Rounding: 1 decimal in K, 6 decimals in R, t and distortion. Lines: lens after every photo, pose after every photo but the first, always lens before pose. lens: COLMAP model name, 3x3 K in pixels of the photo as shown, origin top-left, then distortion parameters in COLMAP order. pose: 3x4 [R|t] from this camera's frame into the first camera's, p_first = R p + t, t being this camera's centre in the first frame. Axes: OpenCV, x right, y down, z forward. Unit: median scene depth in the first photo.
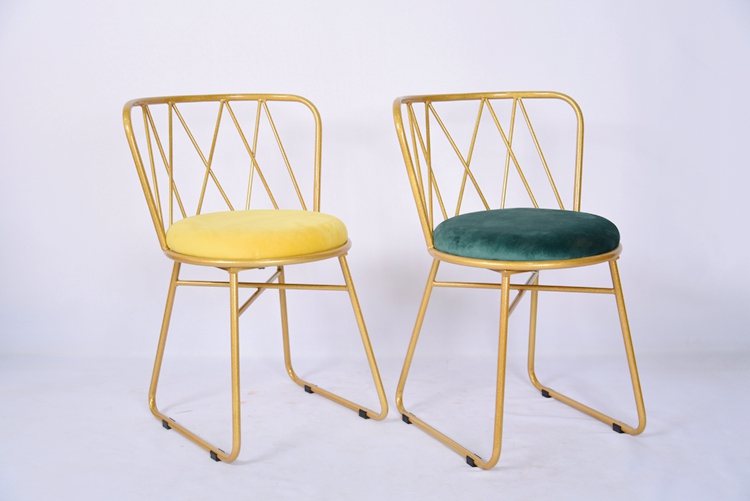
lens RADIAL K [[978.3, 0, 371.2], [0, 978.3, 258.0], [0, 0, 1]] dist [-0.063541, 0.000000]
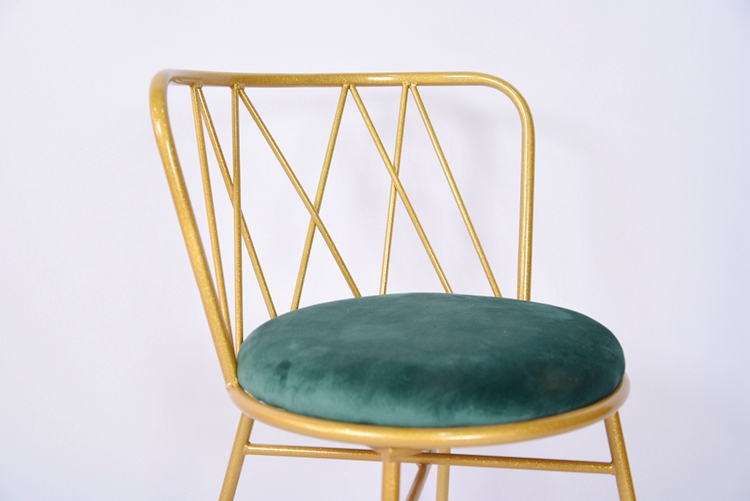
lens RADIAL K [[1025.9, 0, 371.6], [0, 1025.9, 257.2], [0, 0, 1]] dist [-0.039972, 0.000000]
pose [[0.993498, -0.003034, 0.113810, 0.071543], [0.009209, 0.998511, -0.053772, -0.044023], [-0.113477, 0.054471, 0.992046, 0.497883]]
